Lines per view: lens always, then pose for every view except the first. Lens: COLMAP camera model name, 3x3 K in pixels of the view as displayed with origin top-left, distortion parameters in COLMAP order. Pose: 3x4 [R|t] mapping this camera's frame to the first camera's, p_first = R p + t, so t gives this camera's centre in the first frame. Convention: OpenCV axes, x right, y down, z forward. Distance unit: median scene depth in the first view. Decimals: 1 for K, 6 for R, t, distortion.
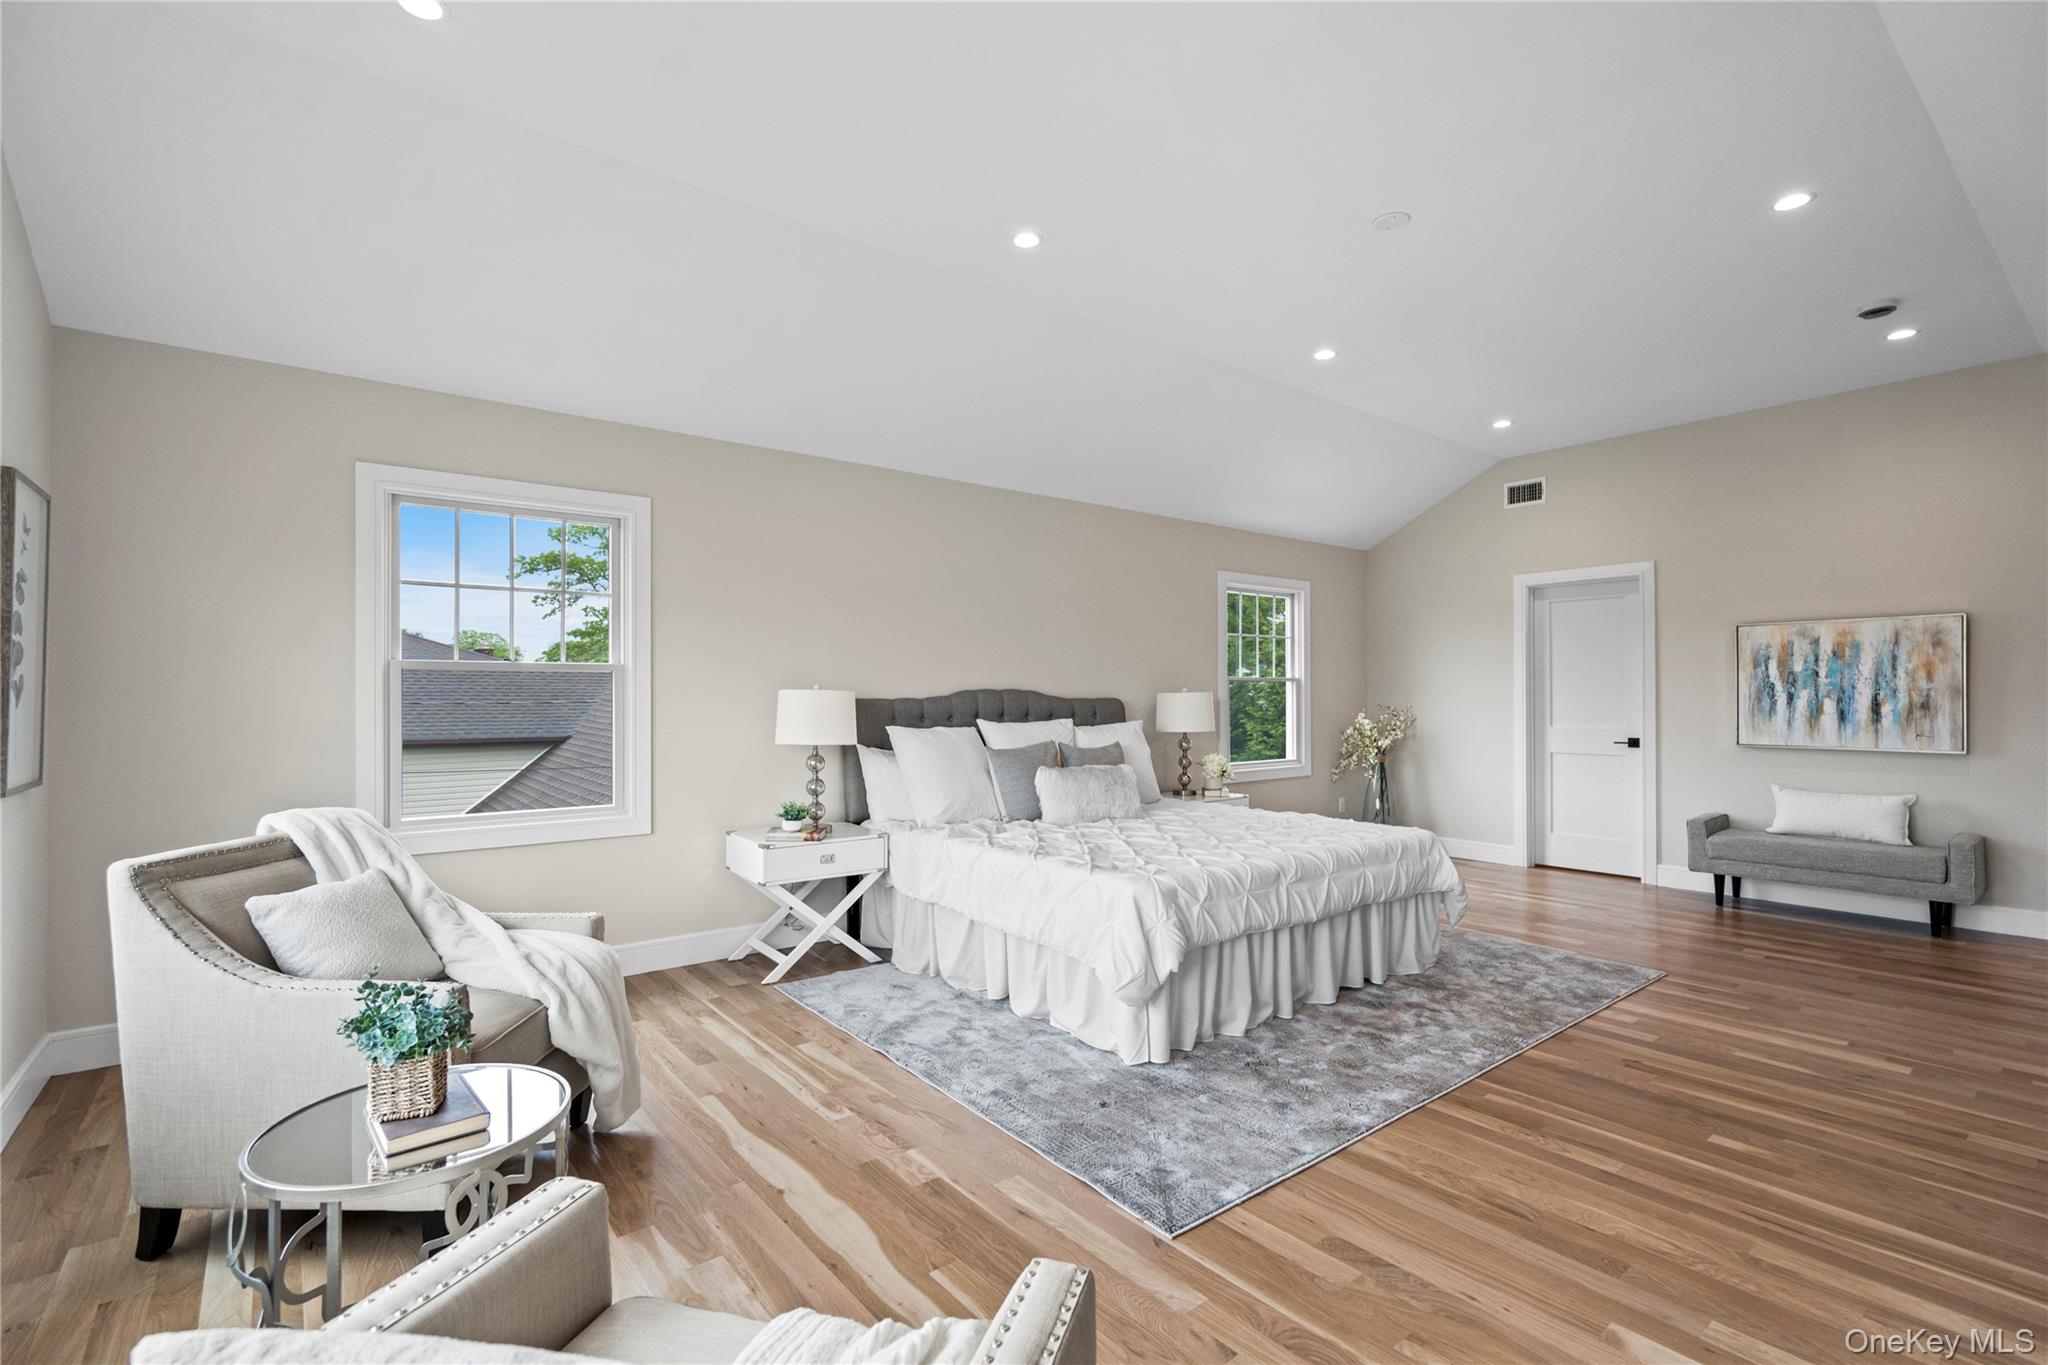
lens RADIAL K [[934.3, 0, 1022.7], [0, 934.3, 686.0], [0, 0, 1]] dist [-0.006683, 0.001612]
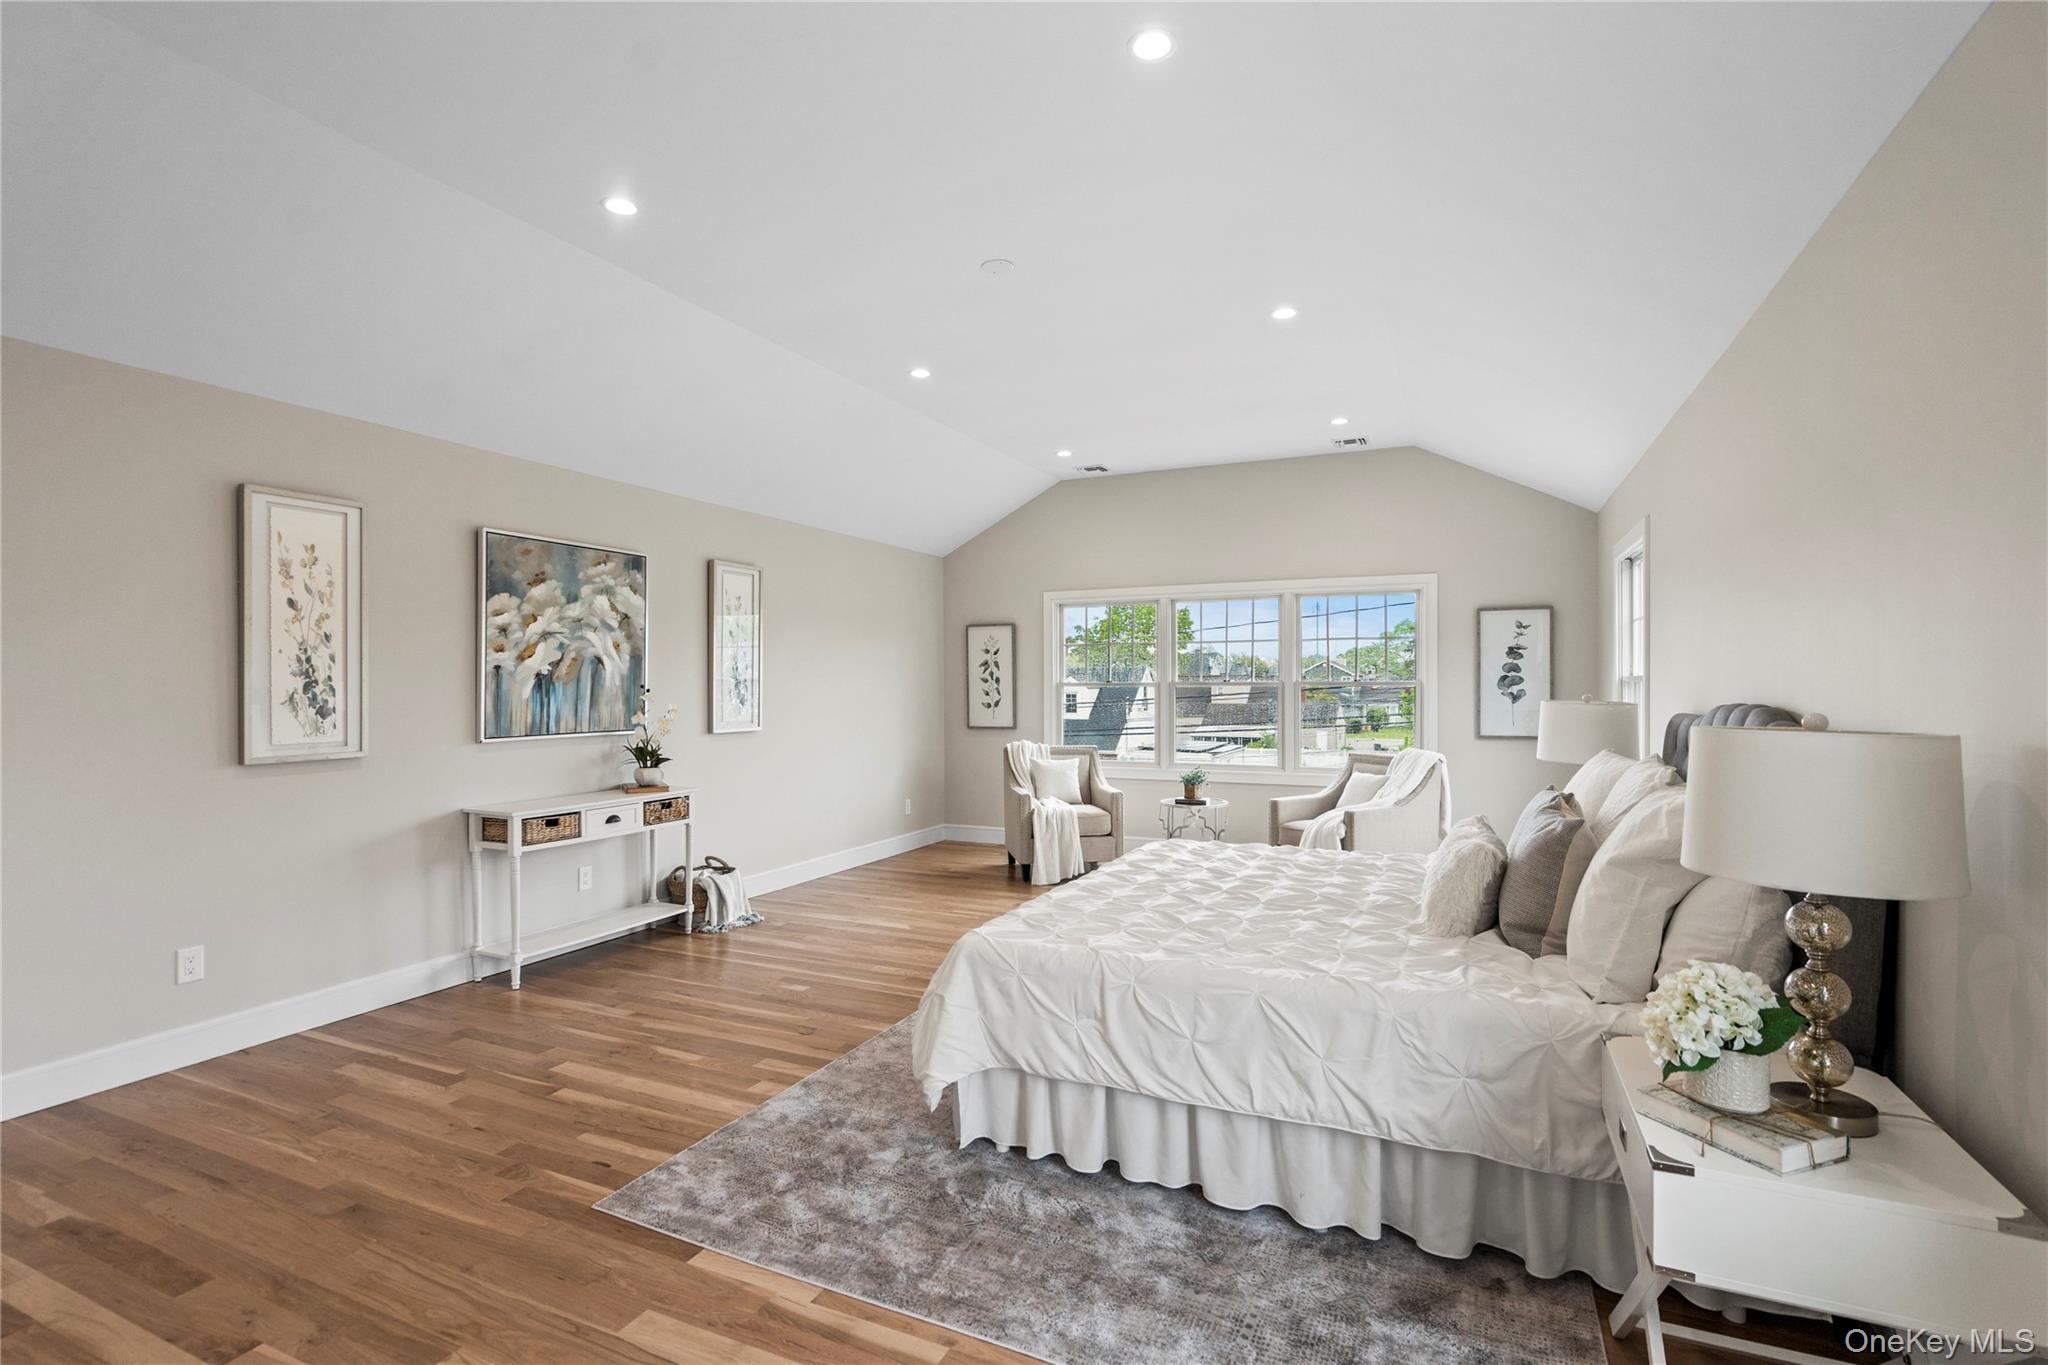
lens RADIAL K [[934.3, 0, 1028.9], [0, 934.3, 681.1], [0, 0, 1]] dist [-0.006683, 0.001612]
pose [[-0.891966, 0.007259, -0.452045, 0.956481], [0.009834, 0.999946, -0.003346, -0.014442], [0.451996, -0.007430, -0.891989, 2.206022]]
